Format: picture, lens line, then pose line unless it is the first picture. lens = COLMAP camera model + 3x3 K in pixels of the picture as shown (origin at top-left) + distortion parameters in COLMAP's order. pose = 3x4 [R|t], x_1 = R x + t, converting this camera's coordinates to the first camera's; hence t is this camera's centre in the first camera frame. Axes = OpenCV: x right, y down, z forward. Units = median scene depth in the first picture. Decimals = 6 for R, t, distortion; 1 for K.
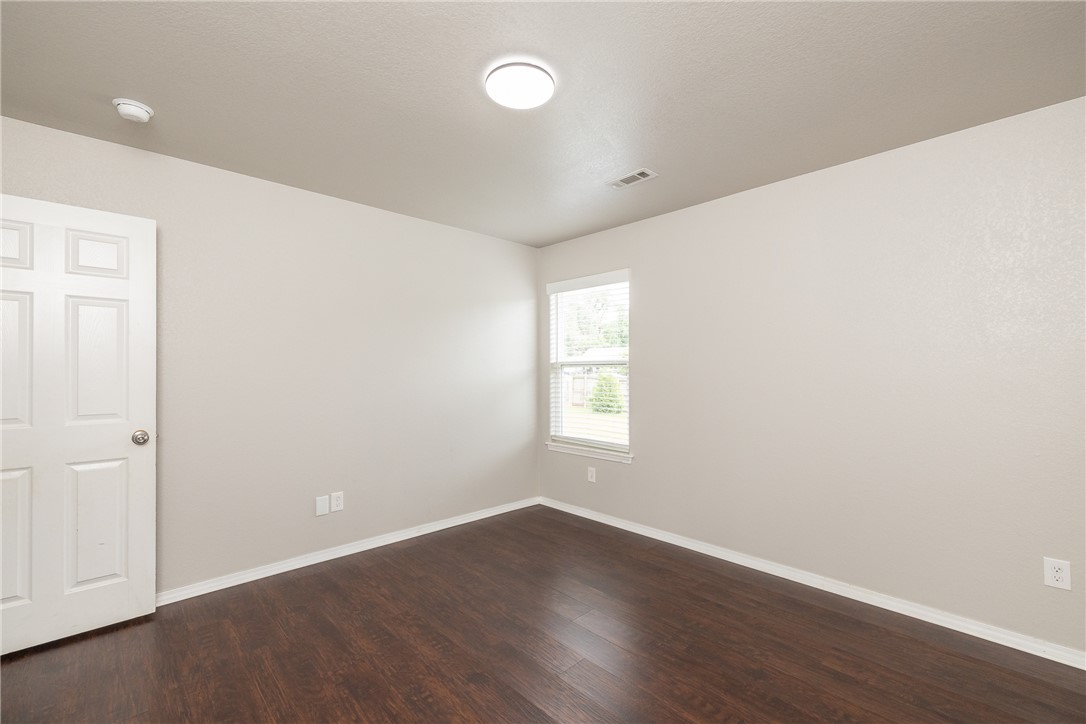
lens RADIAL K [[465.4, 0, 543.3], [0, 465.4, 366.9], [0, 0, 1]] dist [-0.000207, 0.000015]
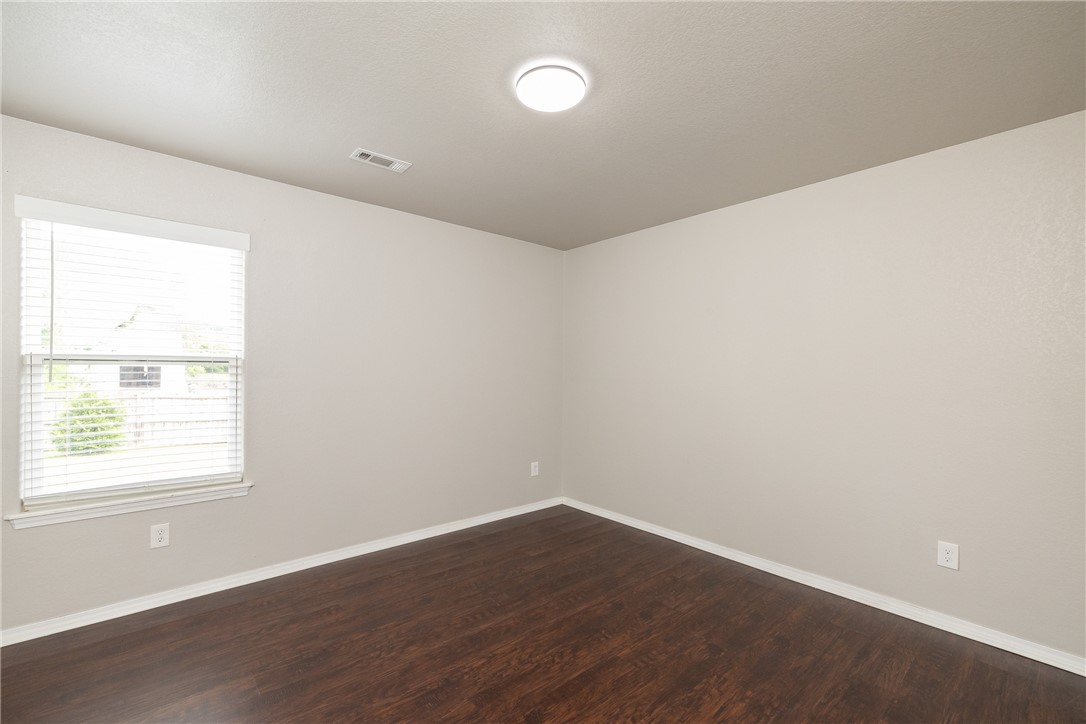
lens RADIAL K [[460.4, 0, 543.0], [0, 460.4, 362.0], [0, 0, 1]] dist [-0.001953, -0.000278]
pose [[0.035563, 0.010370, 0.999314, -0.728496], [-0.023474, 0.999679, -0.009539, -0.015007], [-0.999092, -0.023119, 0.035795, 0.669631]]
